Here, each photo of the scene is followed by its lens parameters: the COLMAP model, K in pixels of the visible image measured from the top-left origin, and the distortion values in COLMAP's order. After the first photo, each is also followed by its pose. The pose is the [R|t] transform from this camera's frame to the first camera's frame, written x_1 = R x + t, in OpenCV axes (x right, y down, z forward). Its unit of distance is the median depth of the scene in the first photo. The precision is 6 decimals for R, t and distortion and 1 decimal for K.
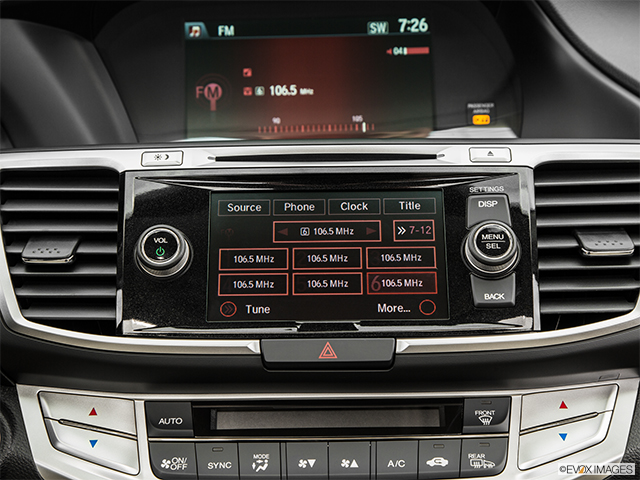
lens RADIAL K [[1329.1, 0, 321.1], [0, 1329.1, 242.0], [0, 0, 1]] dist [0.222305, 0.000000]
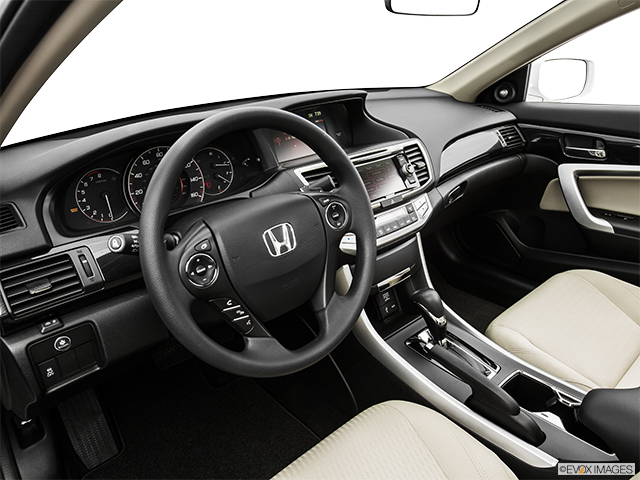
lens RADIAL K [[448.9, 0, 303.3], [0, 448.9, 242.6], [0, 0, 1]] dist [-0.053647, 0.002636]
pose [[0.764298, -0.275874, 0.582874, -0.997164], [0.164269, 0.957345, 0.237711, -0.162023], [-0.623590, -0.085934, 0.777014, 0.087970]]
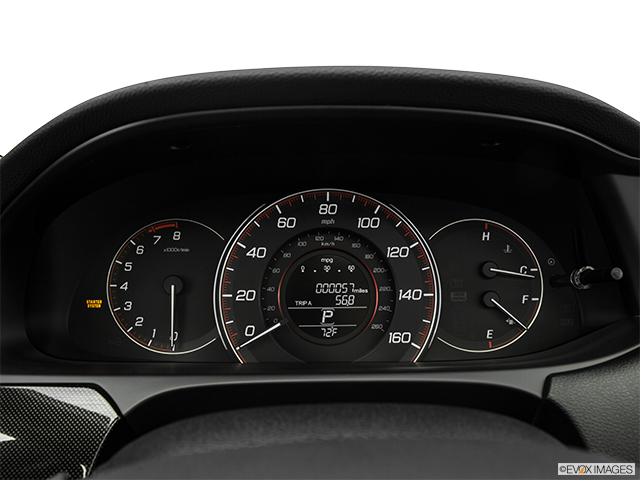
lens RADIAL K [[605.8, 0, 321.9], [0, 605.8, 240.6], [0, 0, 1]] dist [-0.065394, 0.000000]
pose [[0.999492, 0.008808, 0.030614, -0.571529], [-0.006982, 0.998219, -0.059242, -0.103506], [-0.031081, 0.058998, 0.997774, 0.656693]]
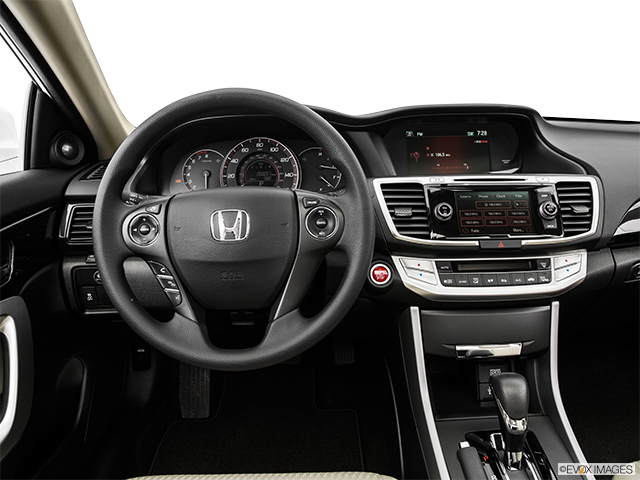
lens RADIAL K [[477.7, 0, 324.1], [0, 477.7, 235.6], [0, 0, 1]] dist [-0.119843, 0.042534]
pose [[0.999716, -0.007005, 0.022761, -0.405794], [0.005272, 0.997146, 0.075310, -0.020484], [-0.023224, -0.075169, 0.996900, -0.058301]]
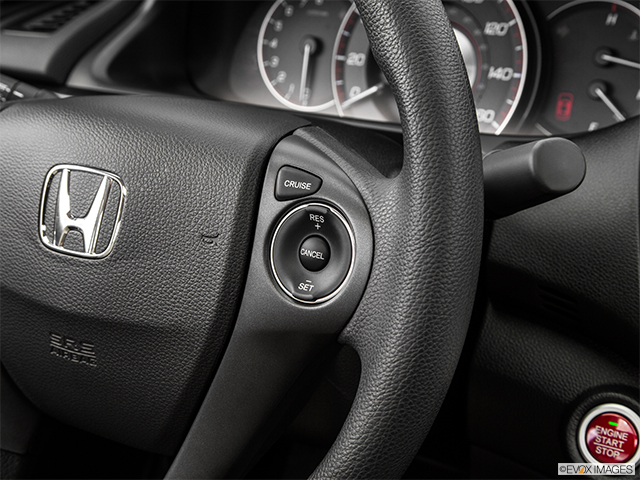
lens RADIAL K [[1023.4, 0, 318.0], [0, 1023.4, 239.8], [0, 0, 1]] dist [0.064547, 0.000000]
pose [[0.849859, 0.184835, -0.493533, -0.110993], [-0.108658, 0.977813, 0.179097, -0.088451], [0.515686, -0.098581, 0.851087, 0.305912]]
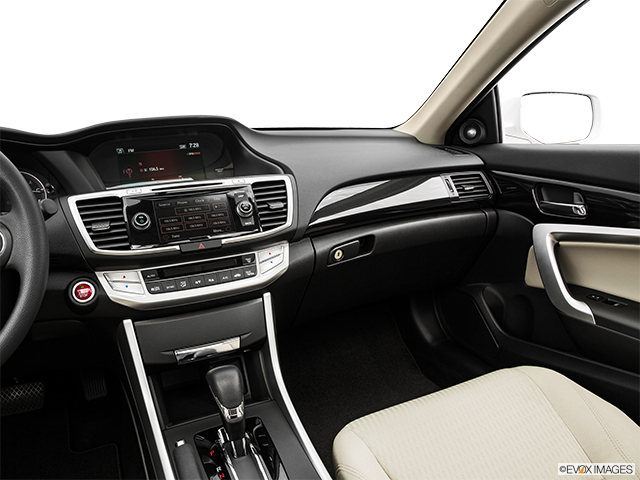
lens RADIAL K [[477.7, 0, 322.0], [0, 477.7, 239.0], [0, 0, 1]] dist [-0.119843, 0.042534]
pose [[0.895139, -0.124589, 0.428023, -0.210221], [0.112440, 0.992208, 0.053664, 0.035666], [-0.431374, 0.000090, 0.902173, -0.139005]]
